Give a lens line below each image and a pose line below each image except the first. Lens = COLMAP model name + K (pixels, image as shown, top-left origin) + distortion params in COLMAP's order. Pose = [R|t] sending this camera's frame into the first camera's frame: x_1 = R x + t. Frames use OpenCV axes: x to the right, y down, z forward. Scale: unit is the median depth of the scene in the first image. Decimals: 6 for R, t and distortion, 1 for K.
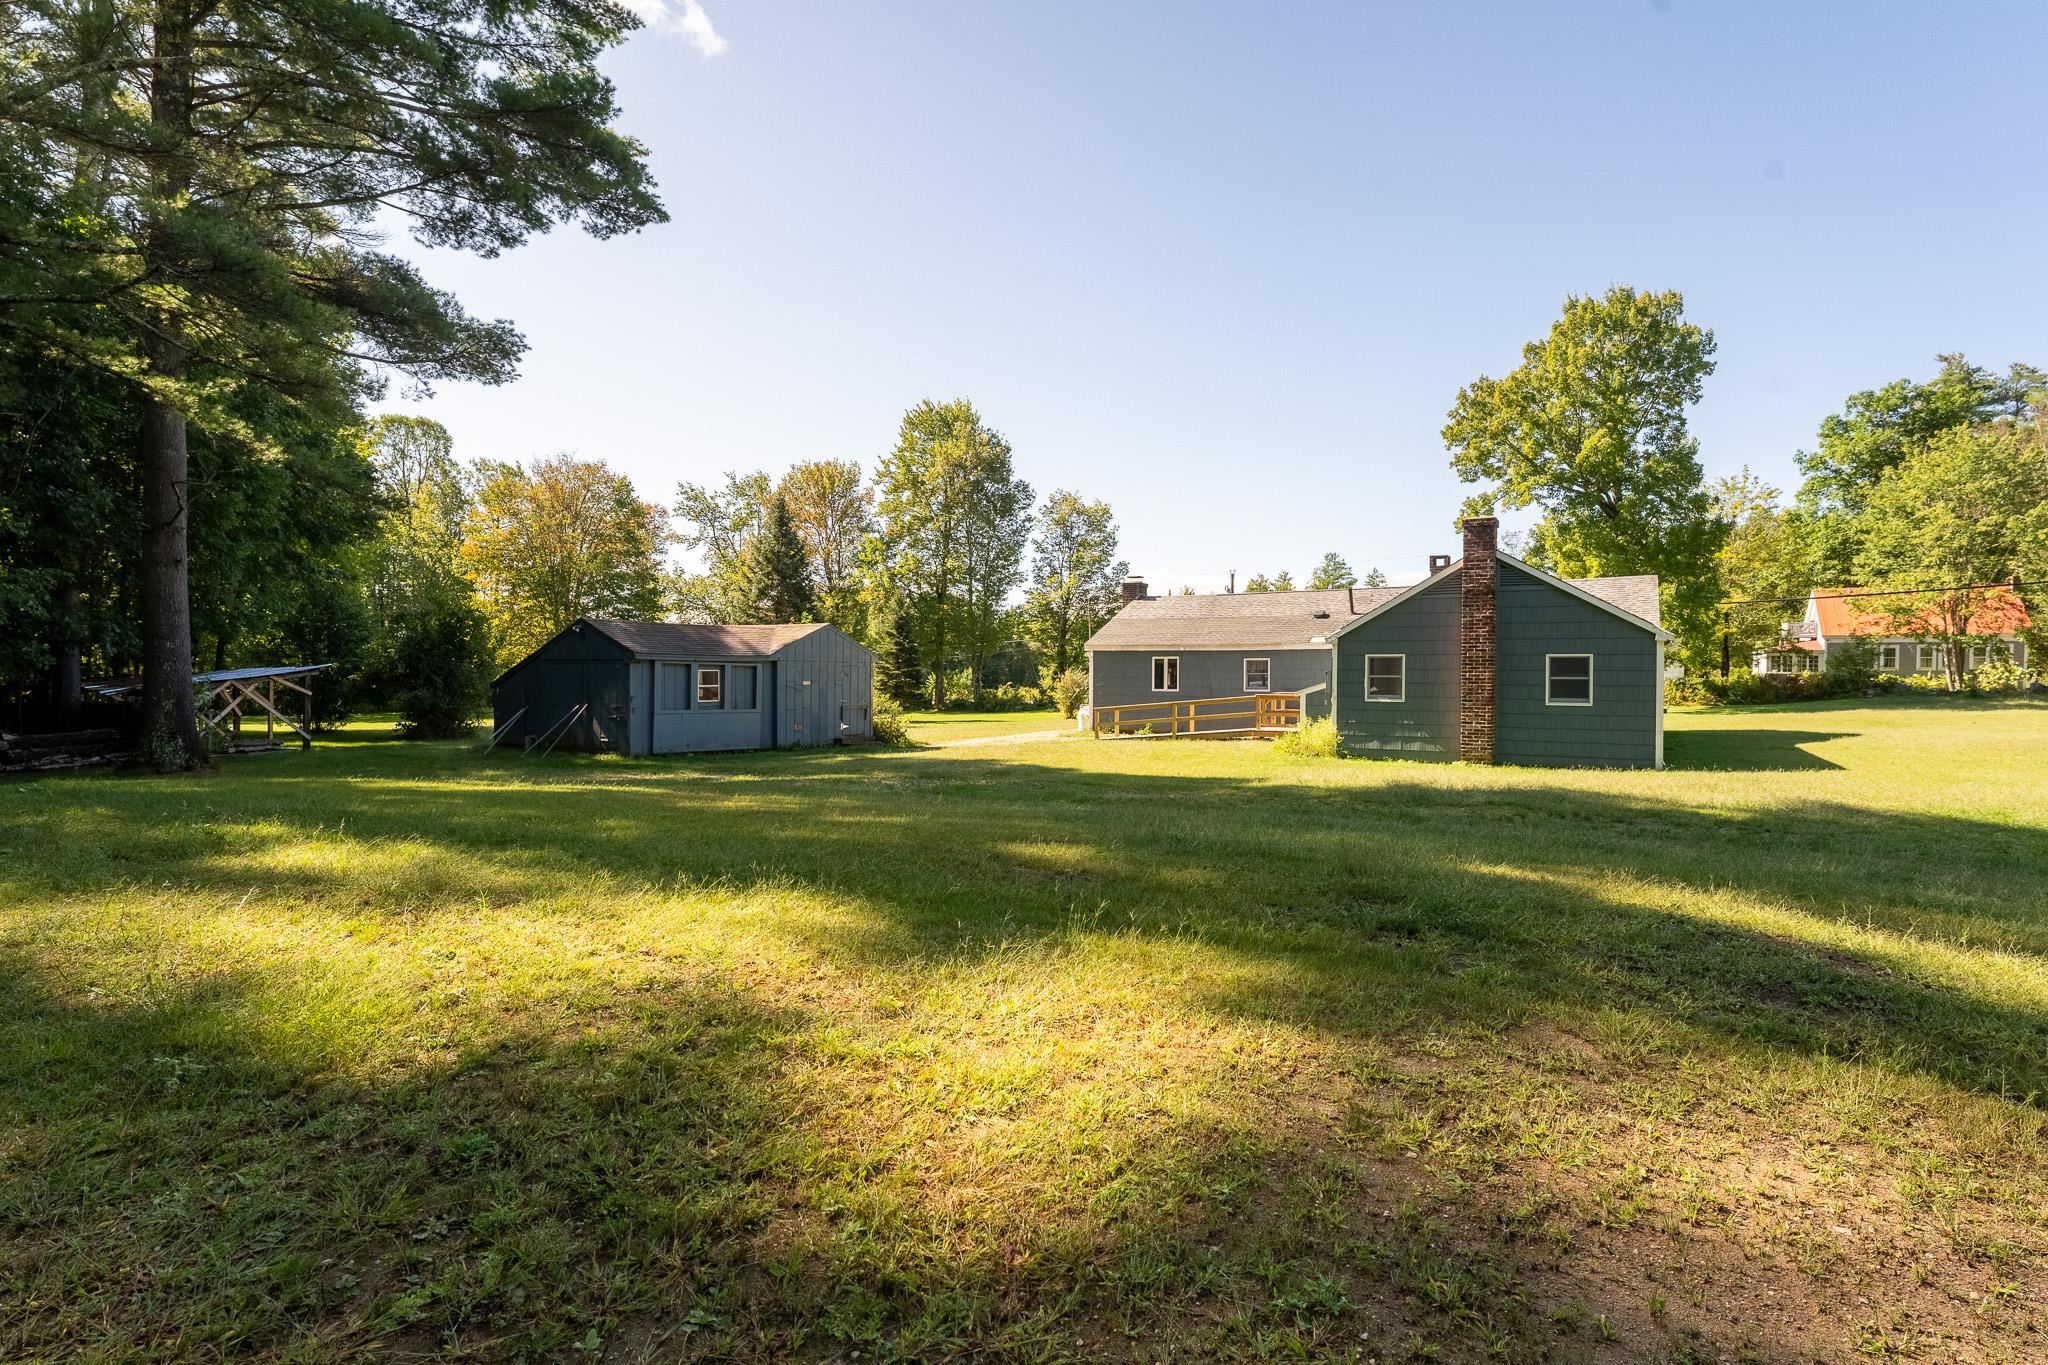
lens RADIAL K [[1023.5, 0, 1023.3], [0, 1023.5, 675.5], [0, 0, 1]] dist [0.000246, 0.000052]
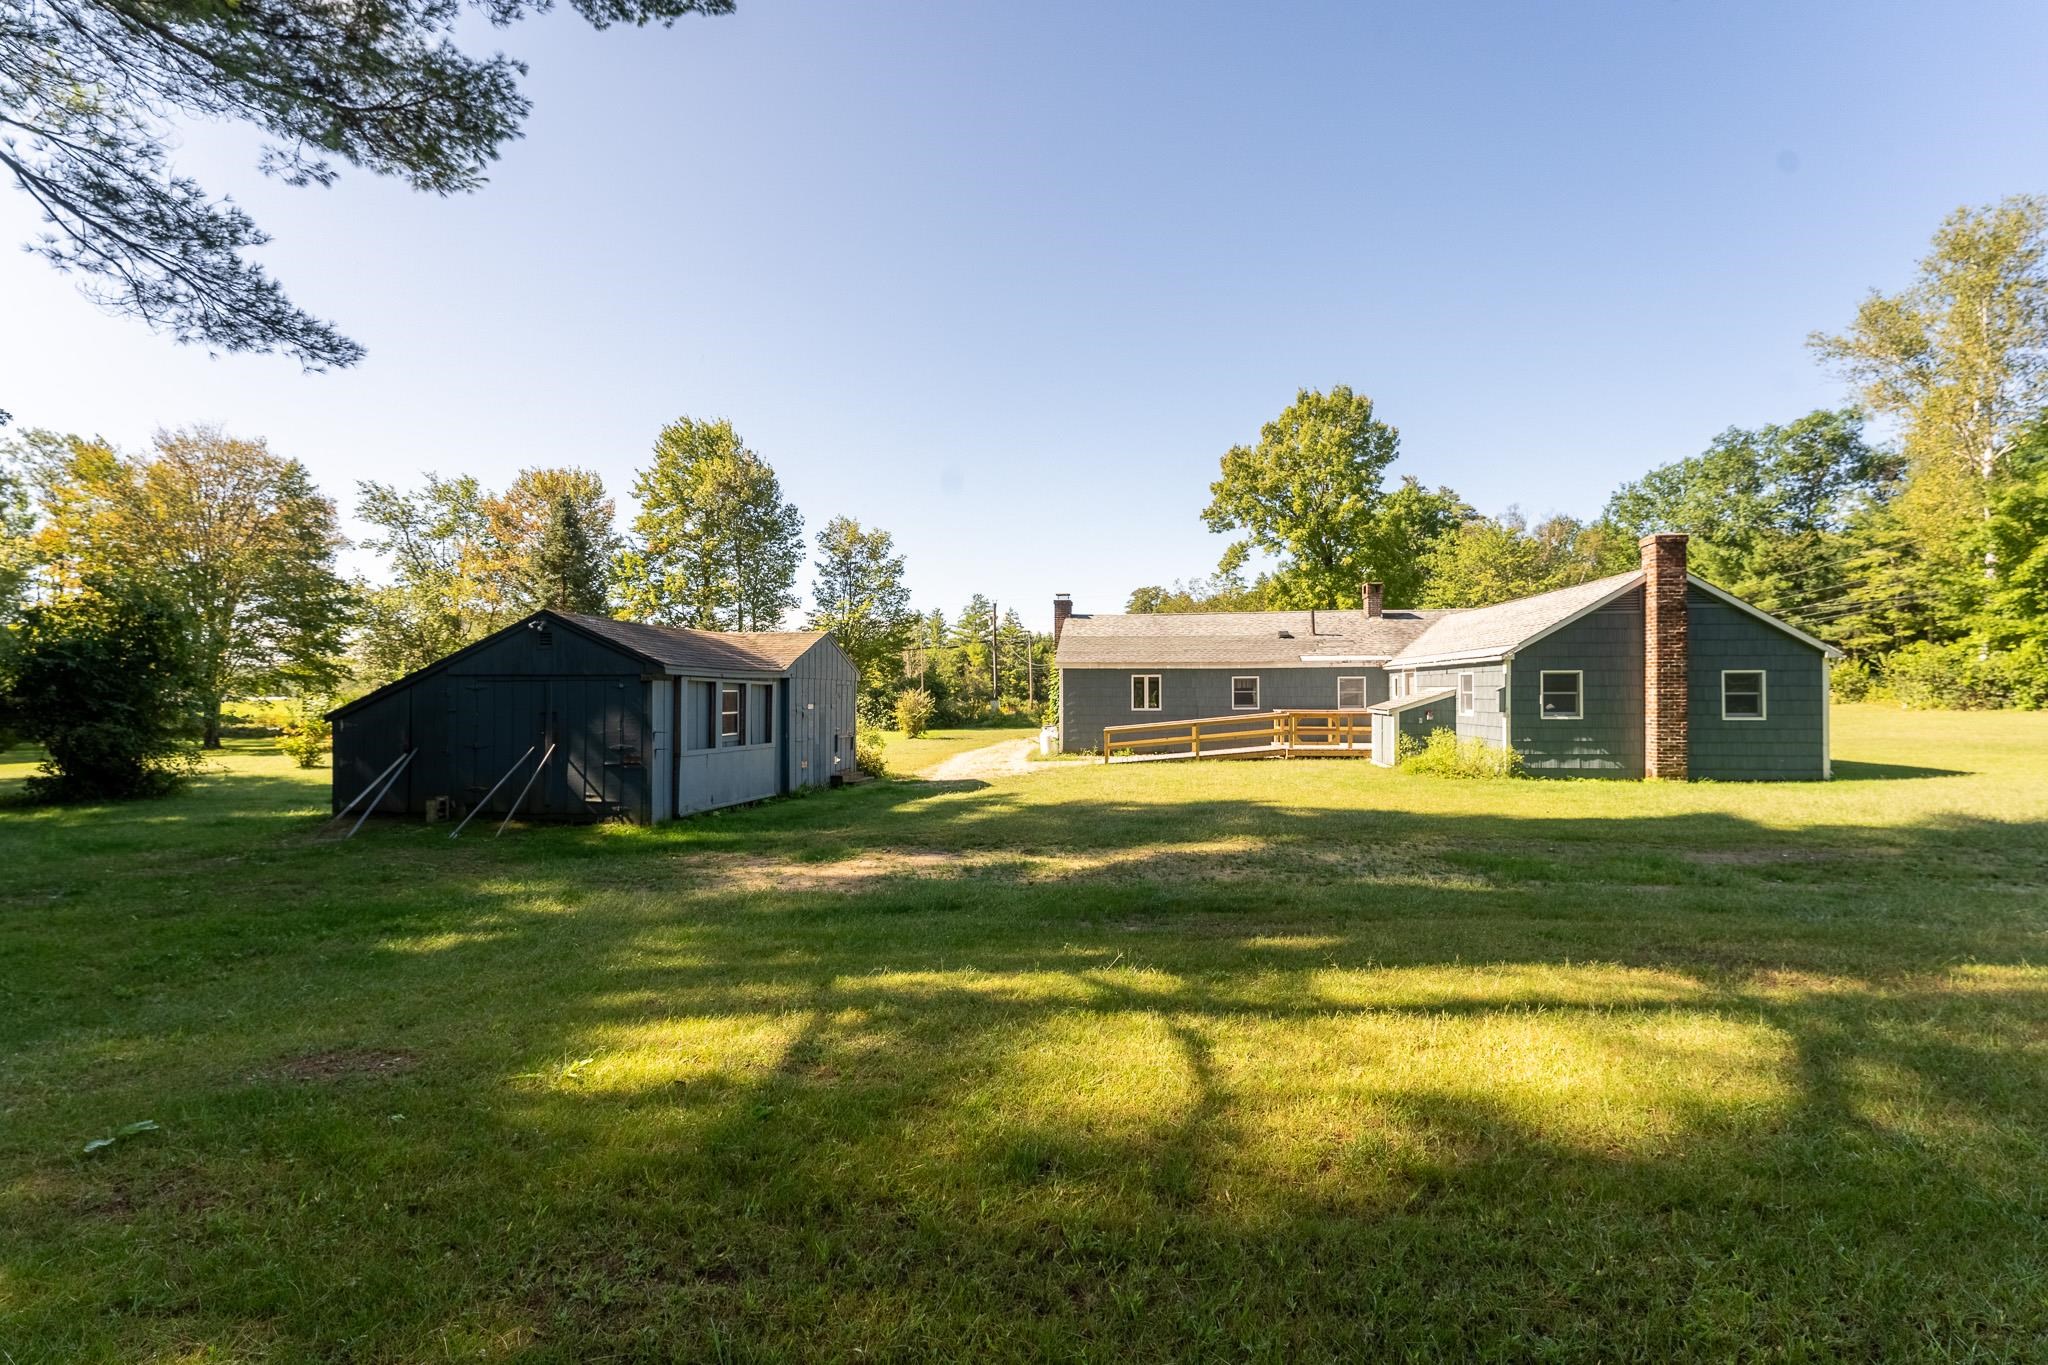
lens RADIAL K [[835.6, 0, 1028.3], [0, 835.6, 687.0], [0, 0, 1]] dist [-0.000987, -0.000368]
pose [[0.914541, -0.003452, 0.404479, -0.170353], [0.006904, 0.999951, -0.007077, -0.001111], [-0.404435, 0.009265, 0.914520, 0.187809]]
